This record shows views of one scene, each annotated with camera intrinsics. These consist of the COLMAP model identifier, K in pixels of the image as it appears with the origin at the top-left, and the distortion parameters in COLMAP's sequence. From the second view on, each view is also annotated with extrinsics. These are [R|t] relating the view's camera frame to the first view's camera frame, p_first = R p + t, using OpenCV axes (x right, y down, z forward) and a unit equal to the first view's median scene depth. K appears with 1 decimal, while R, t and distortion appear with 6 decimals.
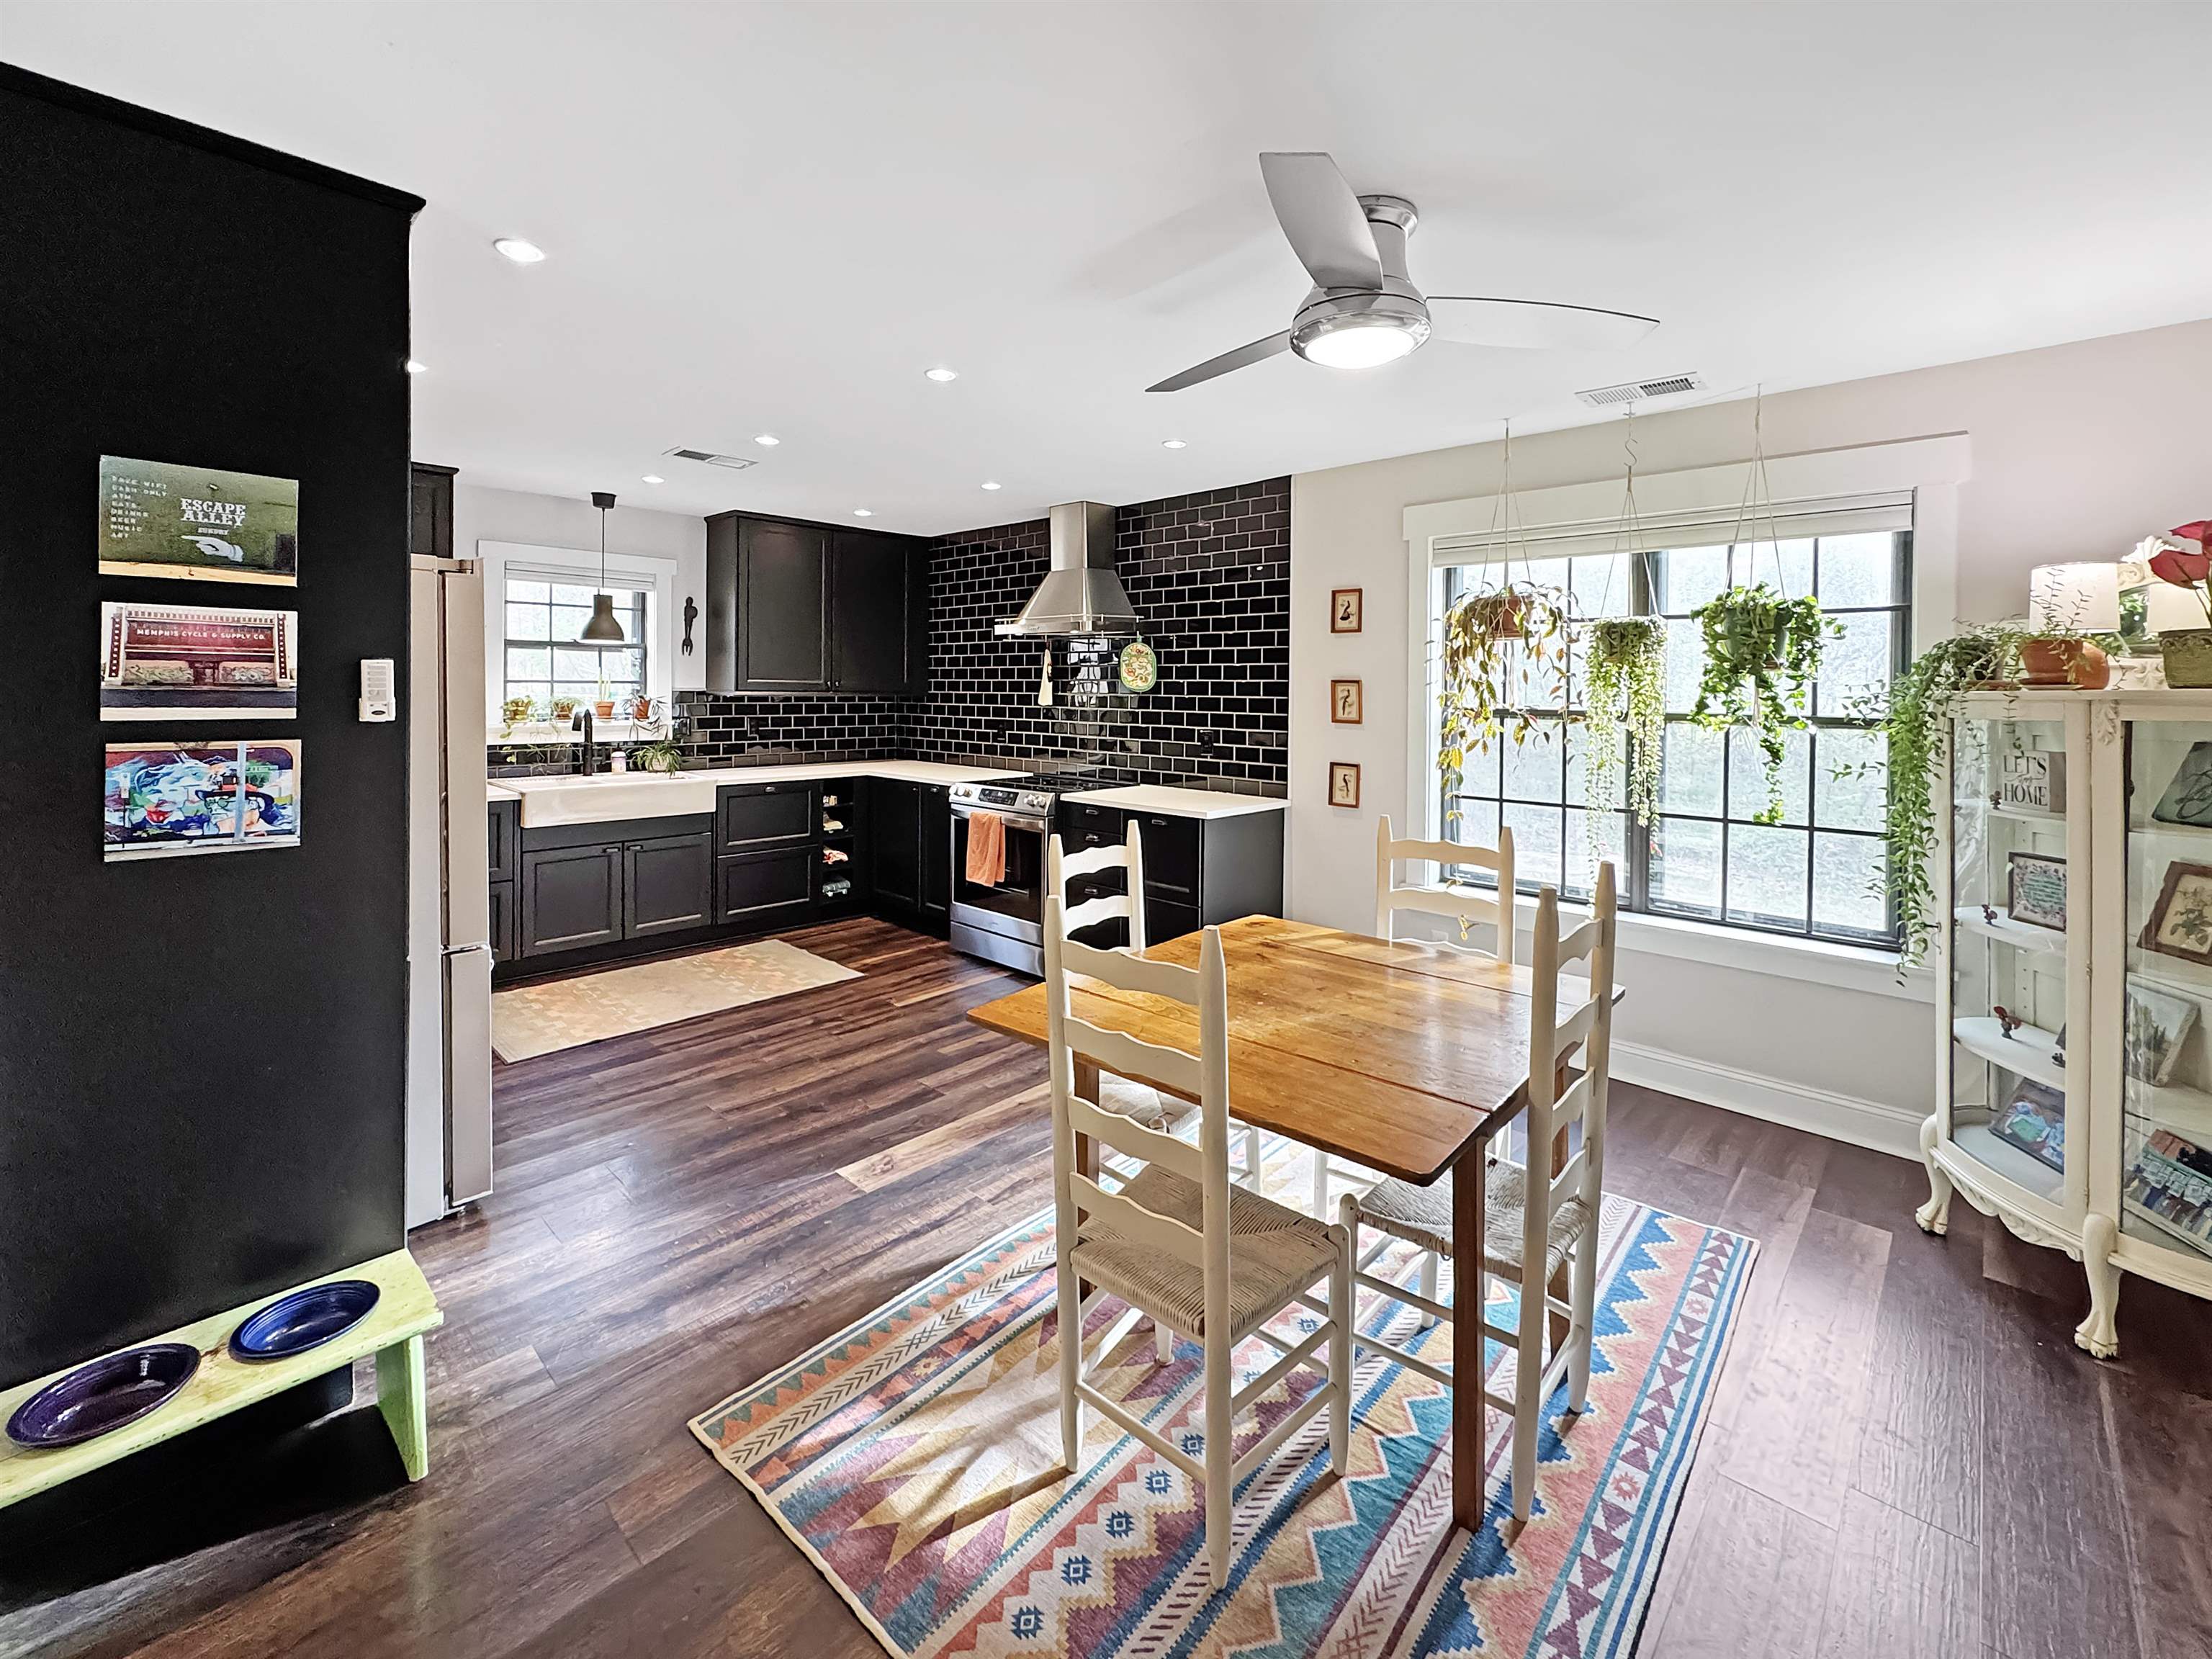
lens RADIAL K [[945.1, 0, 1137.0], [0, 945.1, 693.2], [0, 0, 1]] dist [-0.001576, -0.000125]
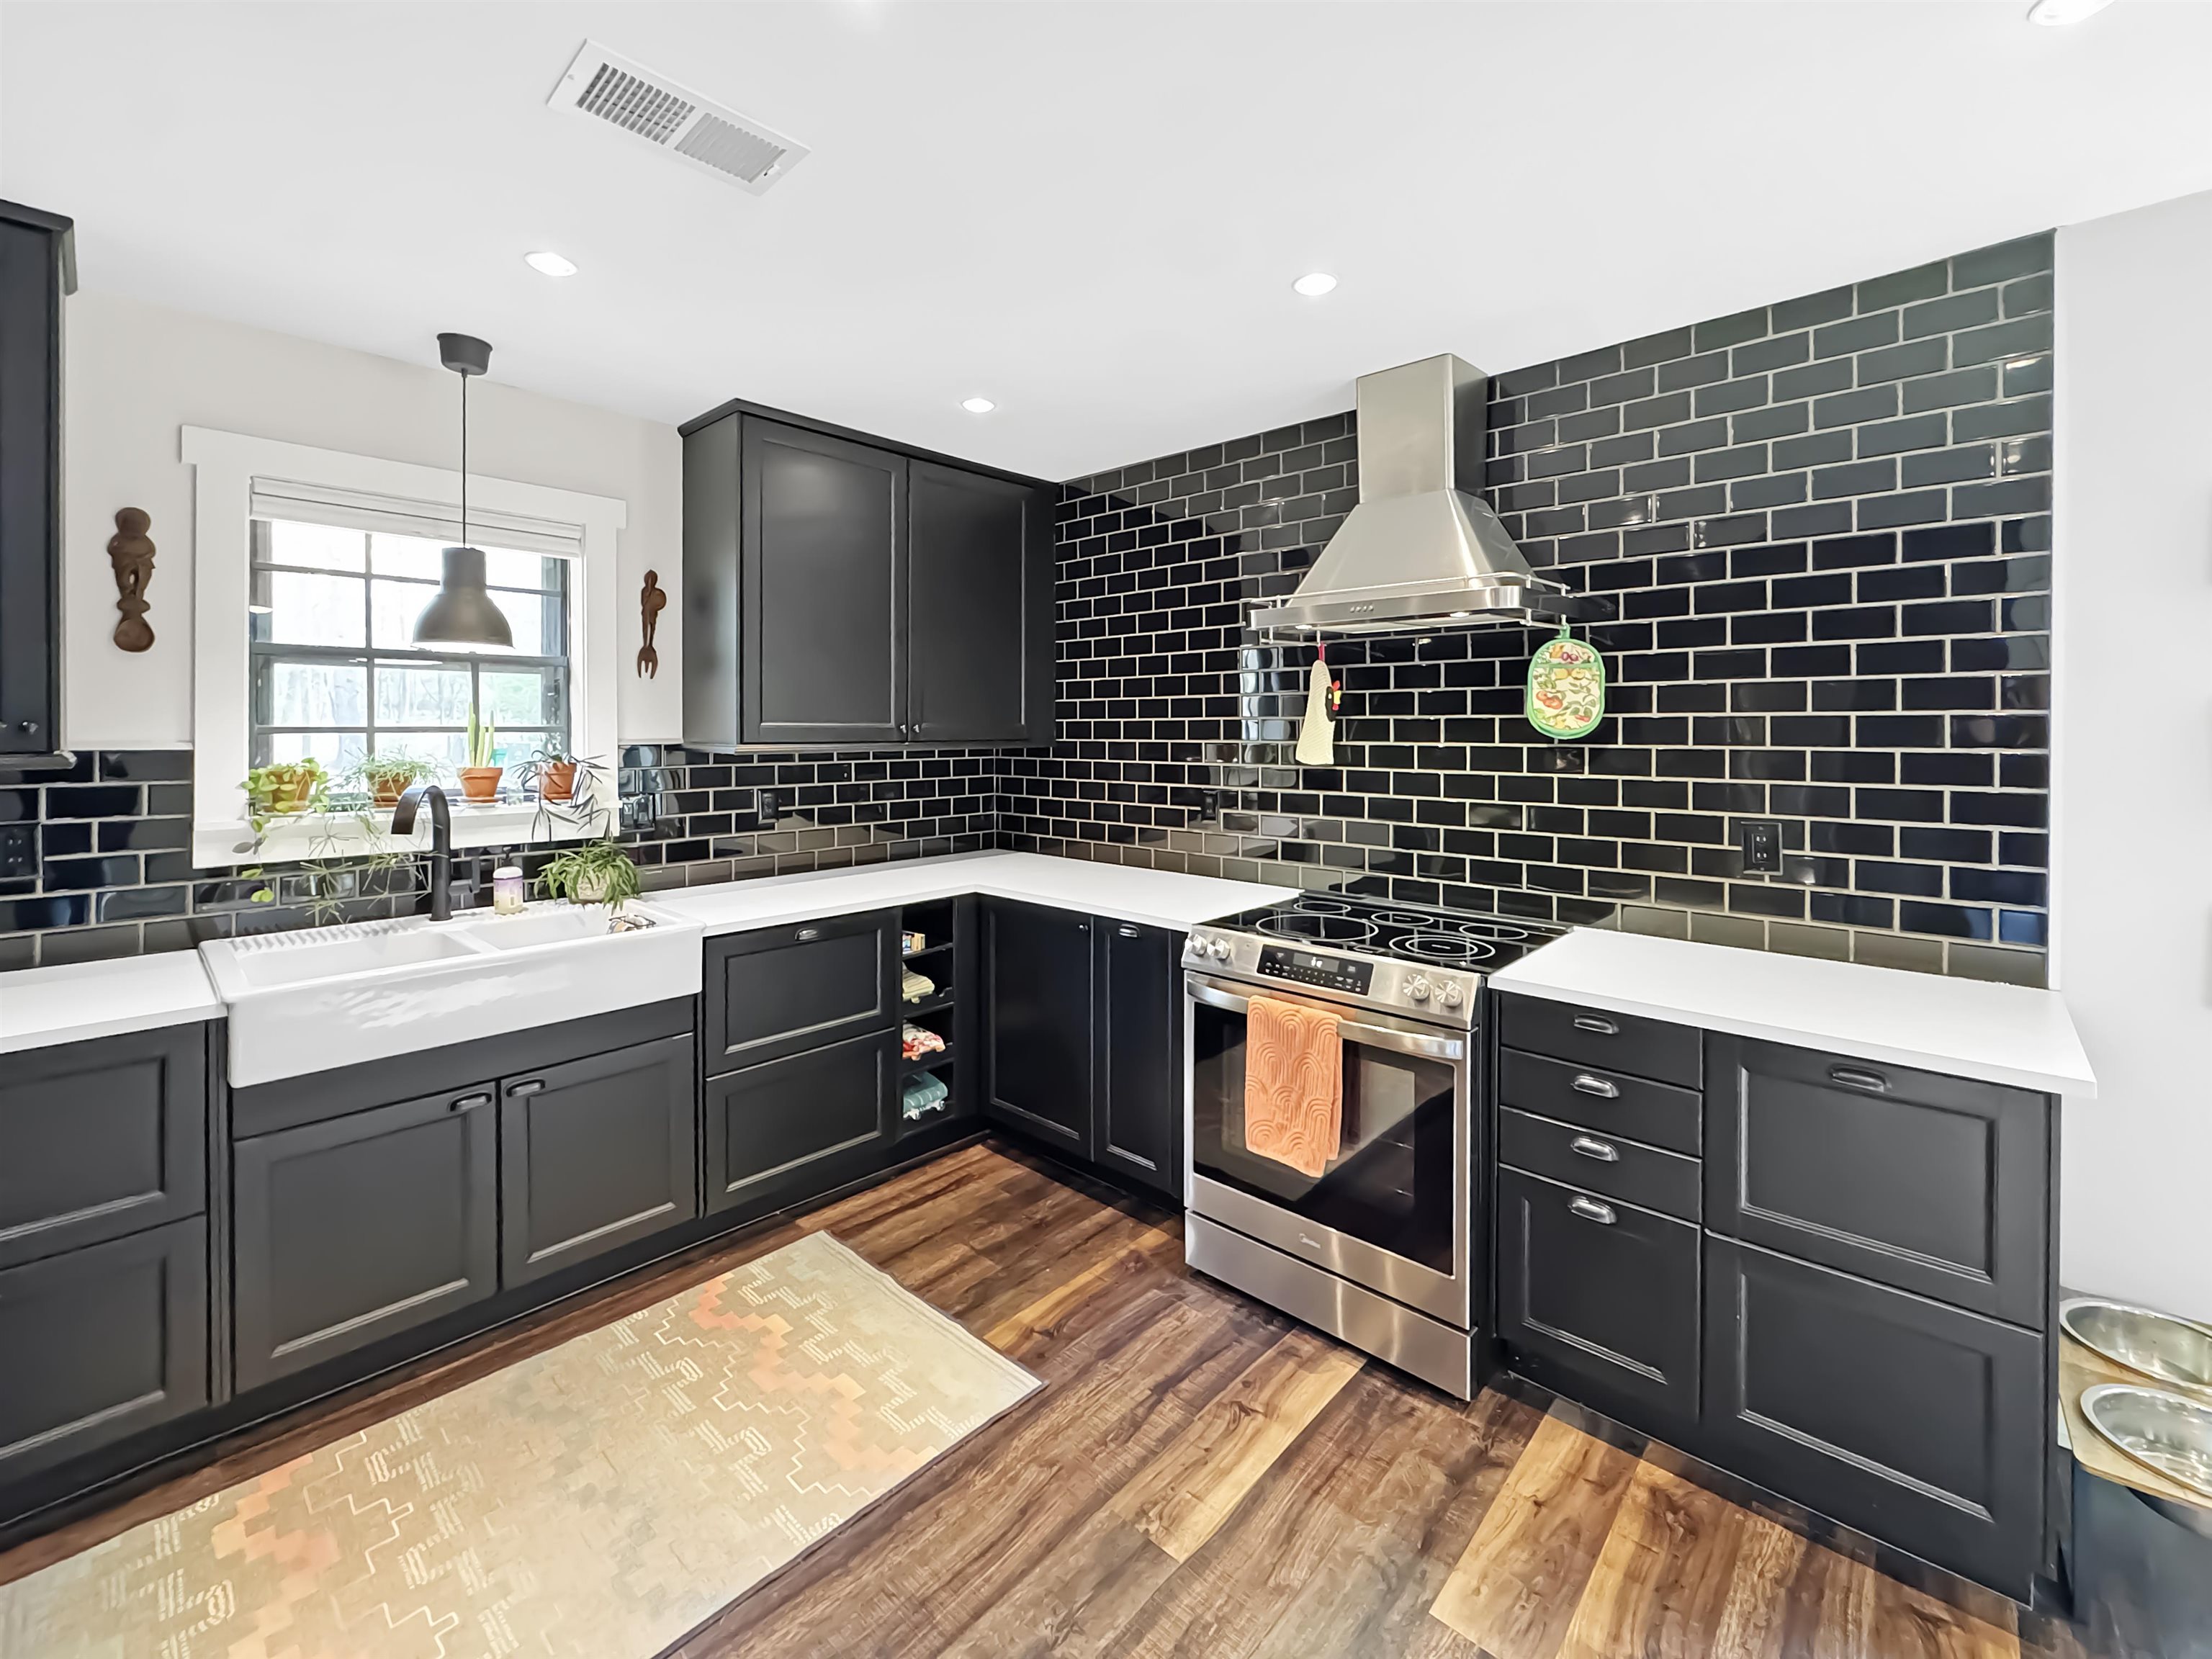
lens RADIAL K [[945.1, 0, 1134.2], [0, 945.1, 721.8], [0, 0, 1]] dist [-0.001576, -0.000125]
pose [[0.999886, -0.009994, 0.011353, -0.227522], [0.010099, 0.999907, -0.009201, -0.008133], [-0.011260, 0.009315, 0.999893, 0.509864]]
